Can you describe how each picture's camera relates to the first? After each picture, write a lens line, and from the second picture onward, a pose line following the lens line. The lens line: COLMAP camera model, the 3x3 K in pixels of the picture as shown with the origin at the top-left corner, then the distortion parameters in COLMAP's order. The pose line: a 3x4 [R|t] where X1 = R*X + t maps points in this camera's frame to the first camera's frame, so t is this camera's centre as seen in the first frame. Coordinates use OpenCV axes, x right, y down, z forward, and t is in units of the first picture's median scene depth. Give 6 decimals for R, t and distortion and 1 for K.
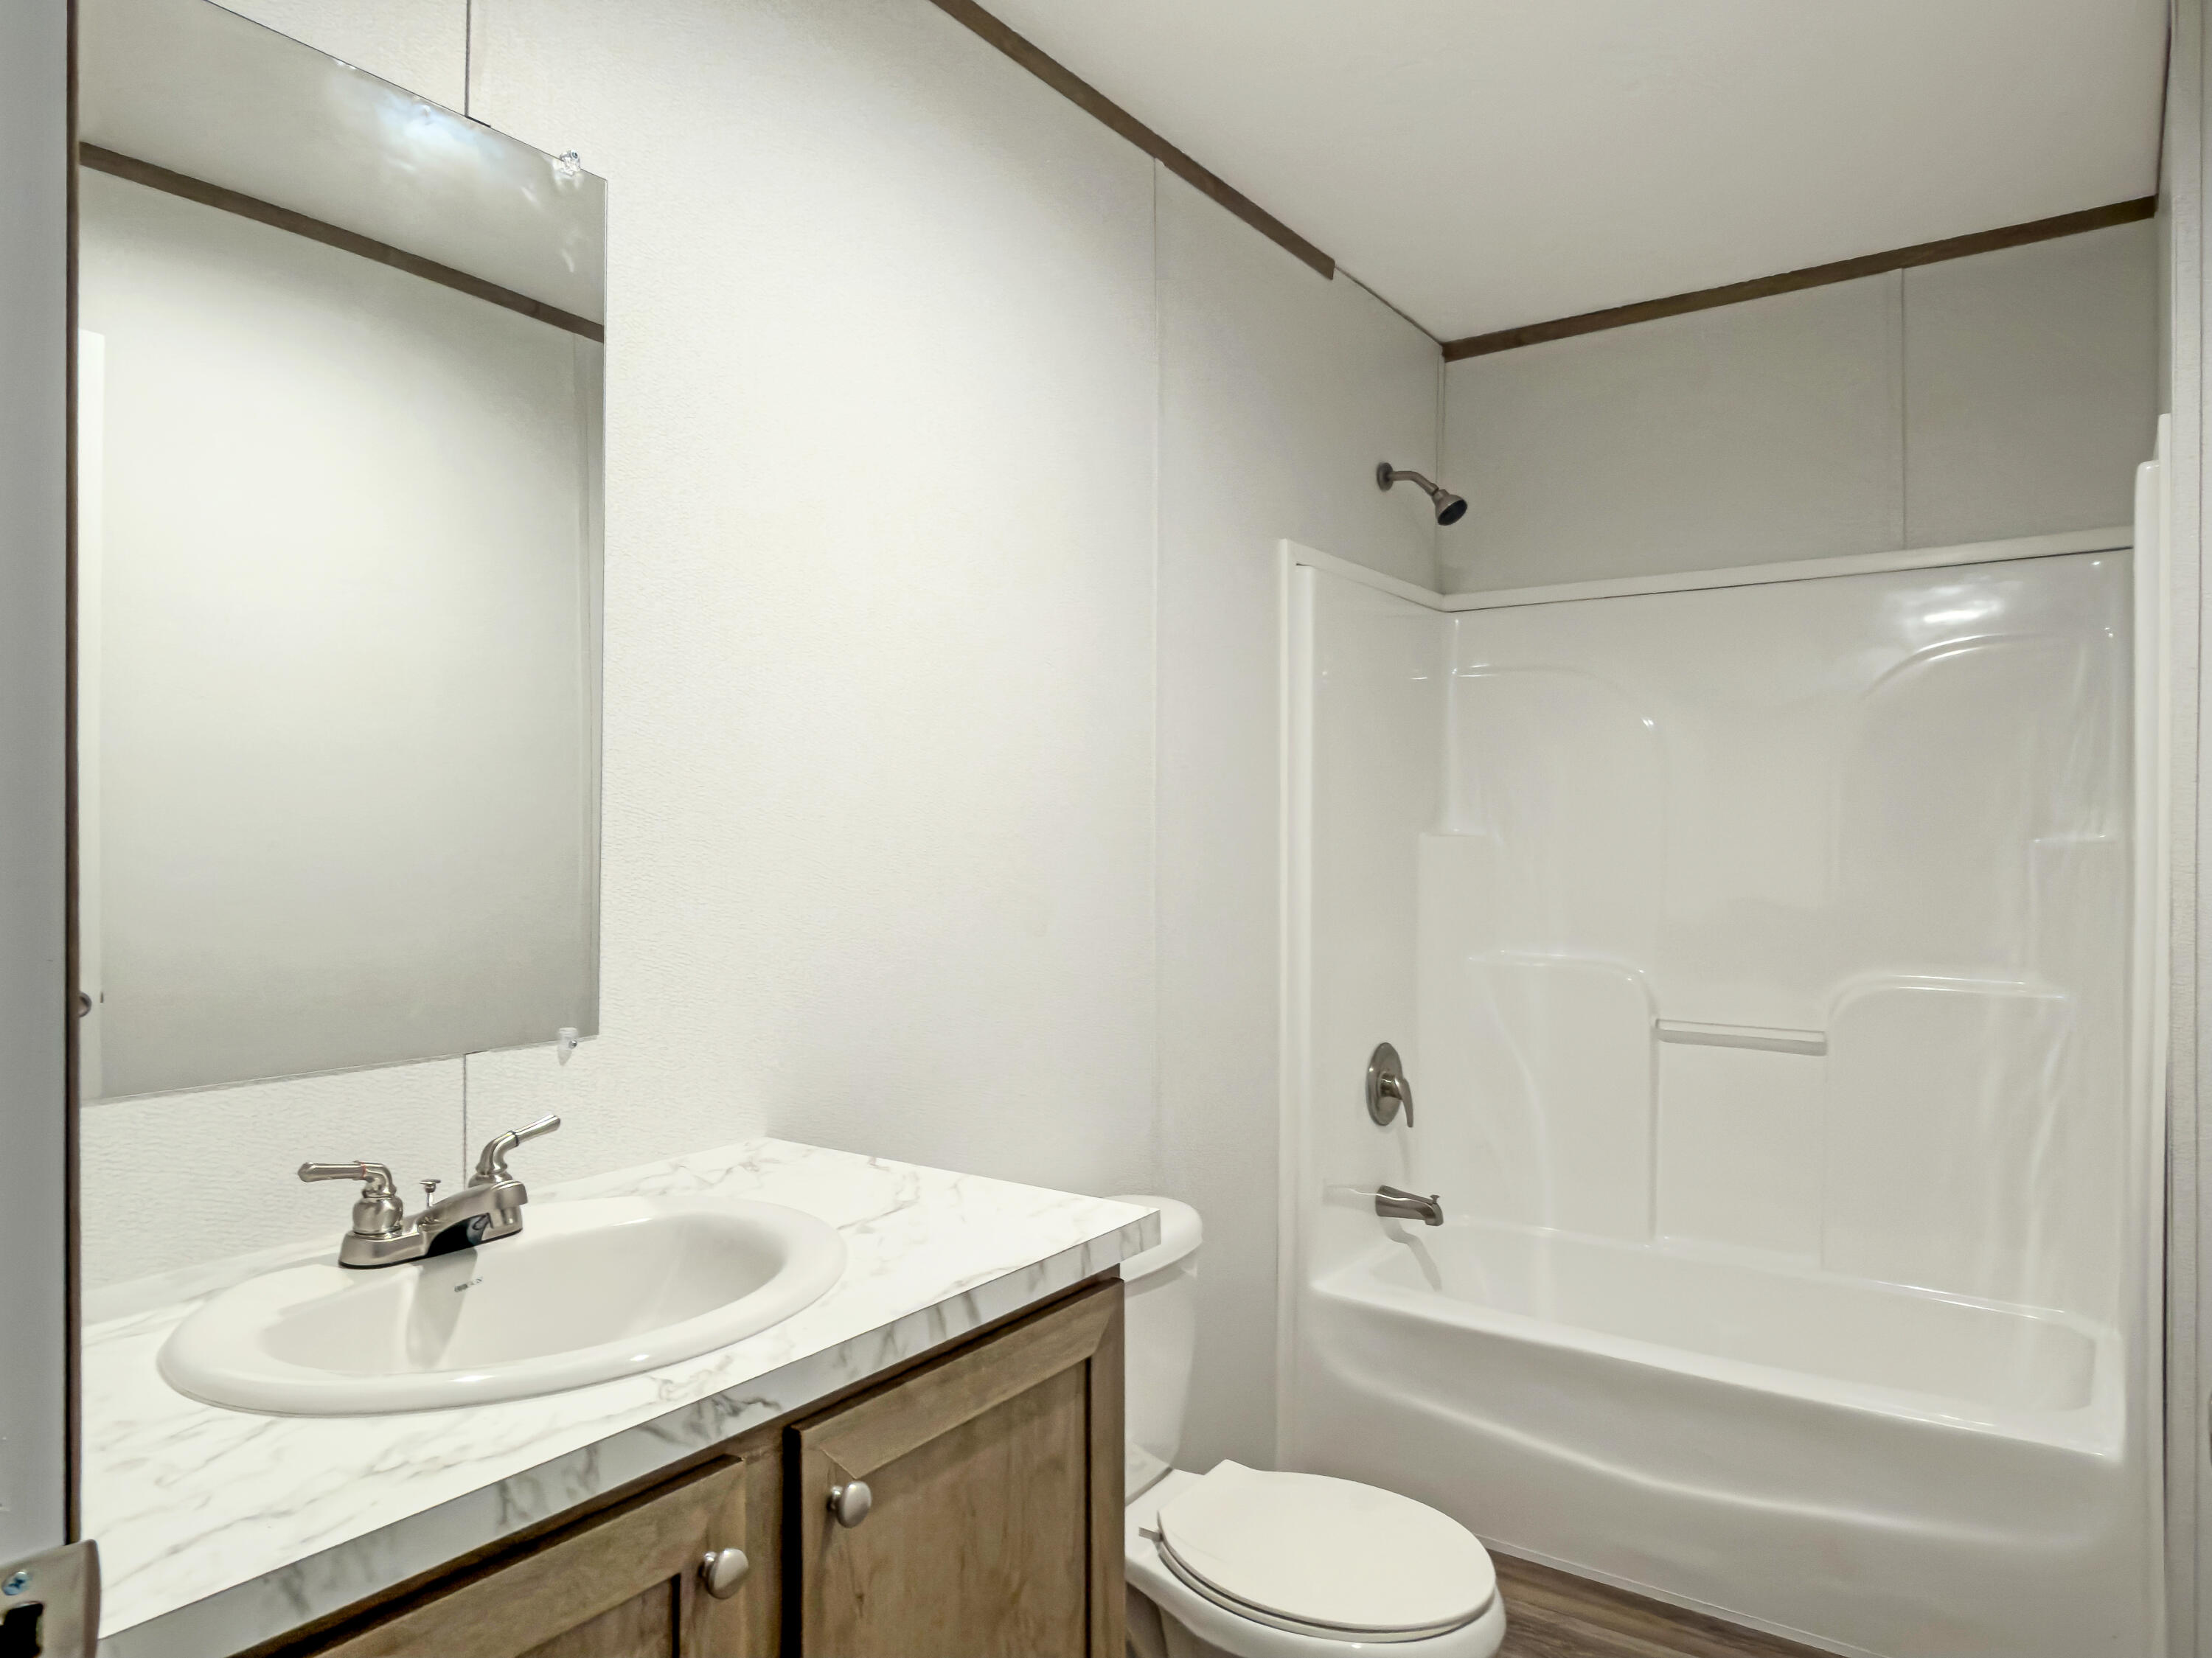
lens RADIAL K [[1469.3, 0, 1106.0], [0, 1469.3, 829.0], [0, 0, 1]] dist [-0.006351, -0.000860]
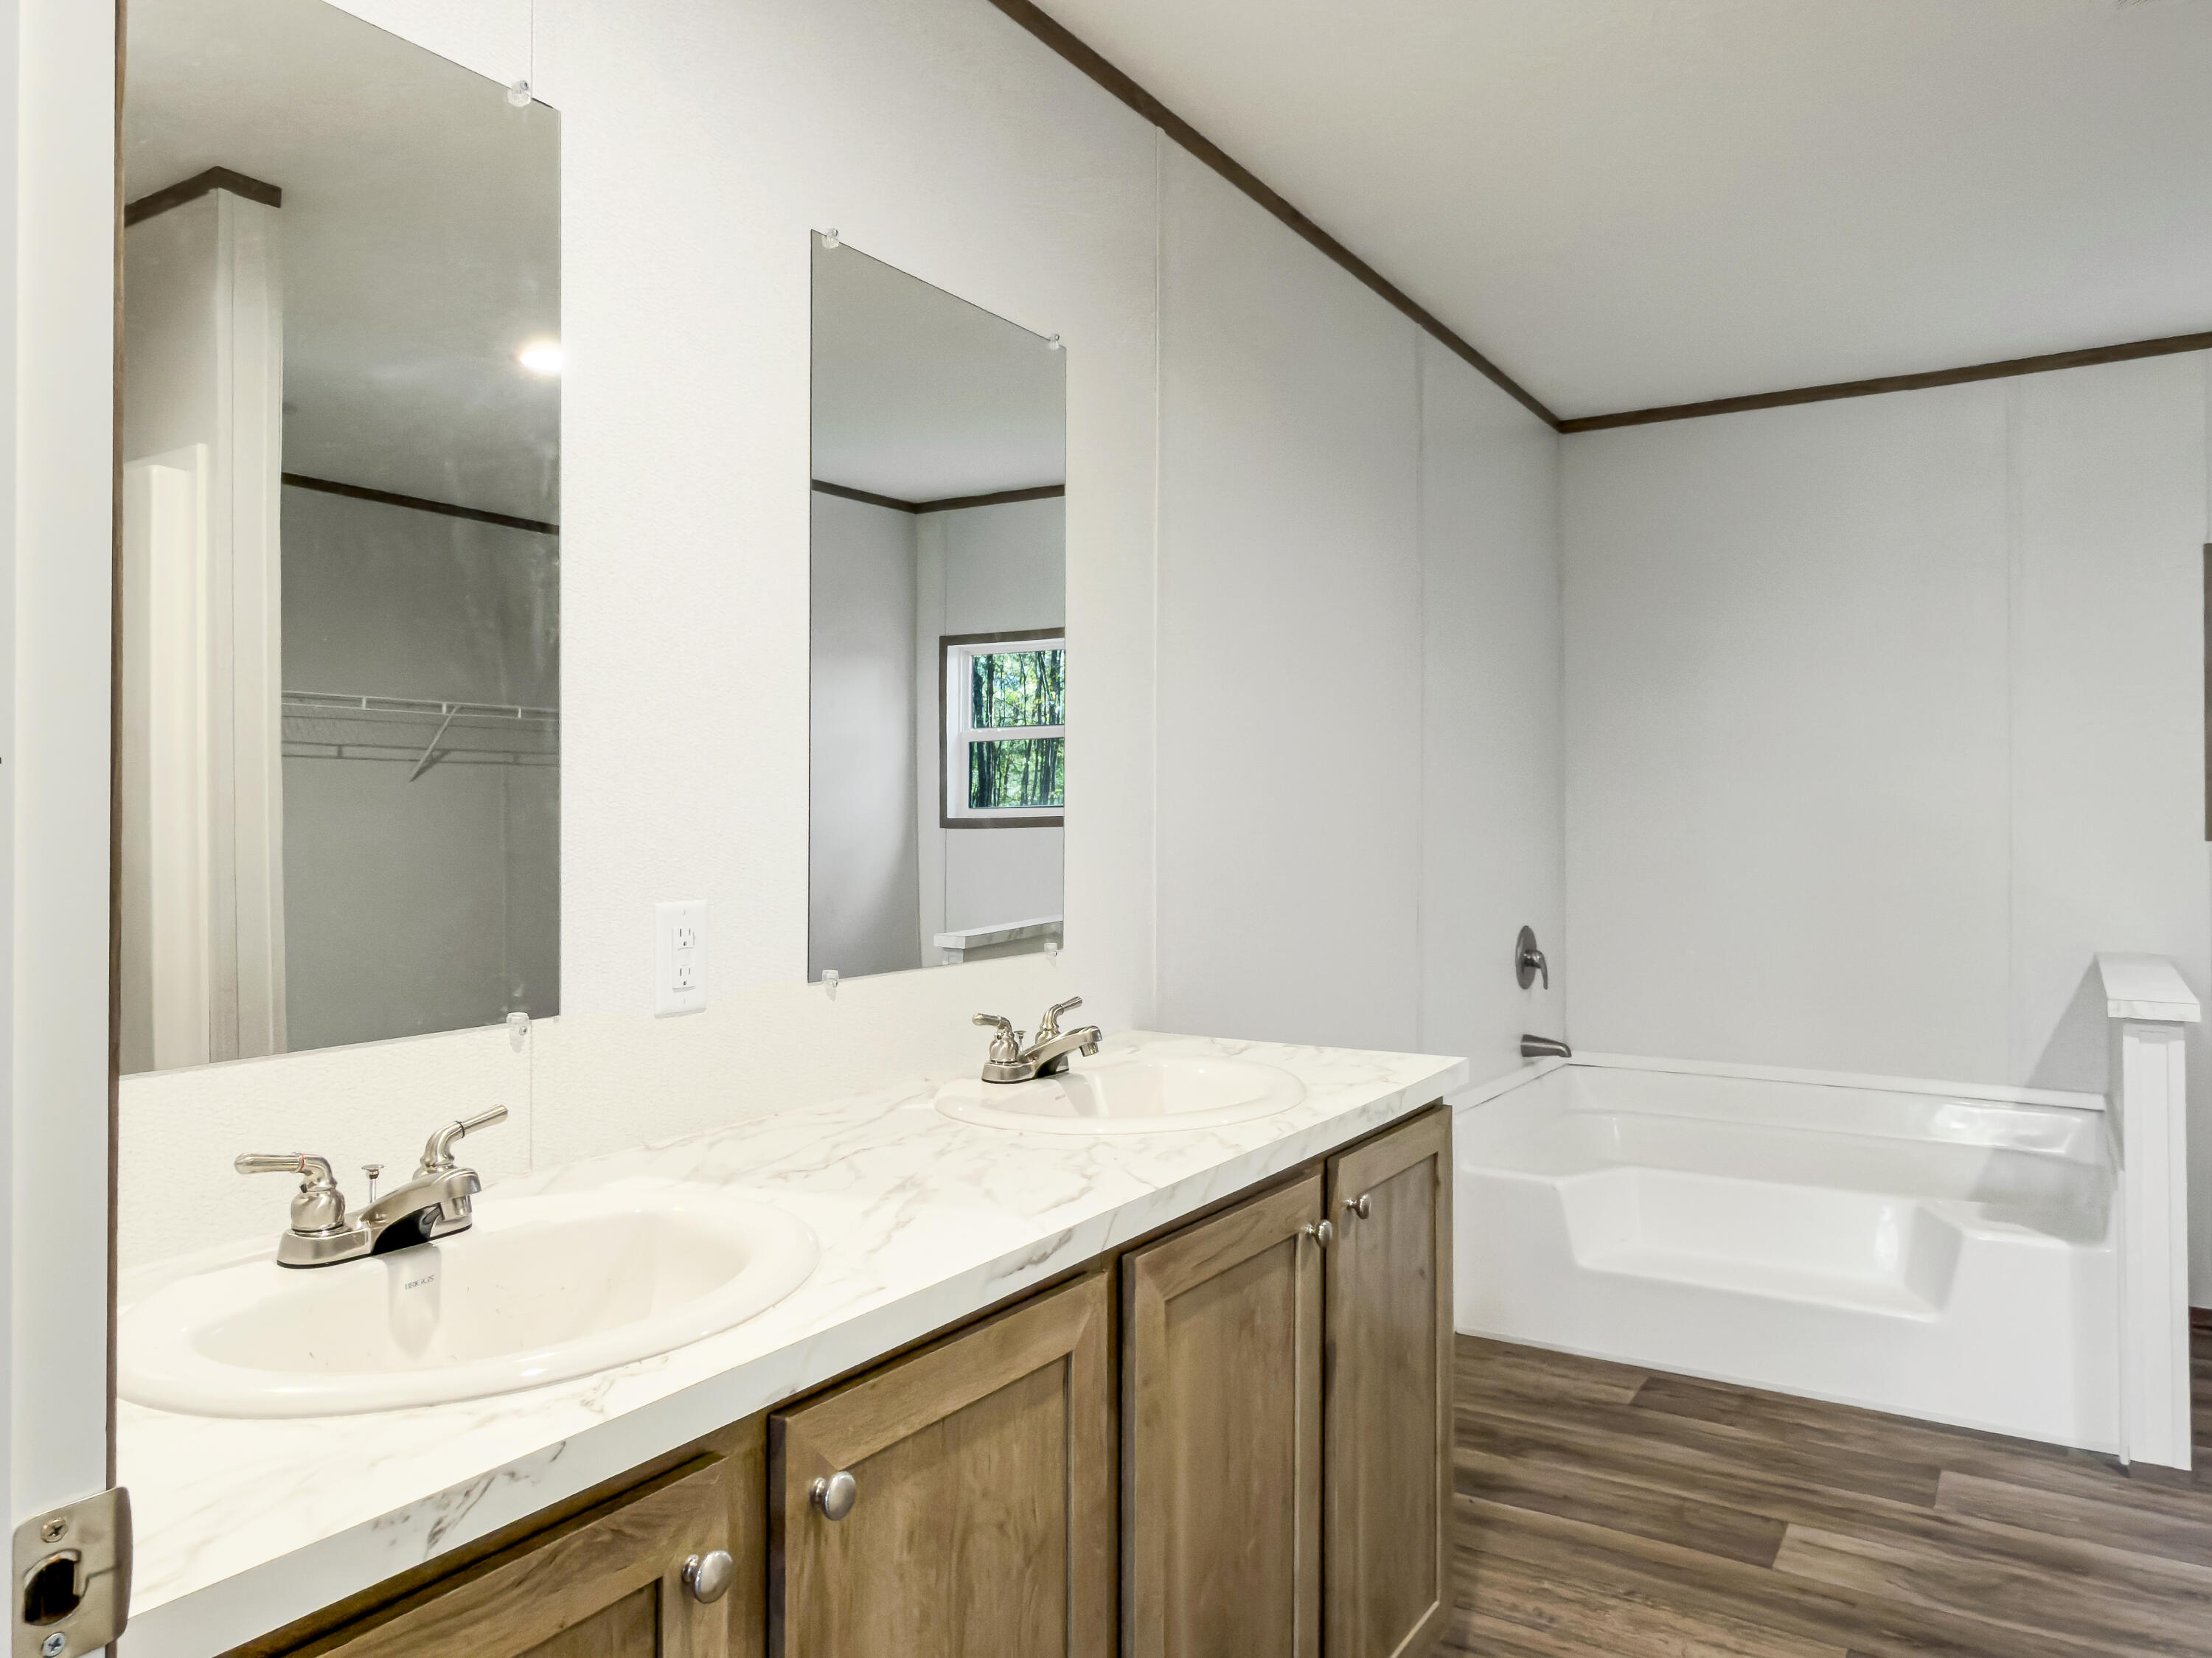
lens RADIAL K [[1682.2, 0, 1106.0], [0, 1682.2, 829.0], [0, 0, 1]] dist [0.012429, 0.004387]
pose [[0.996733, 0.007458, 0.080427, -0.082151], [-0.008492, 0.999886, 0.012523, 0.000108], [-0.080324, -0.013165, 0.996682, -0.120987]]
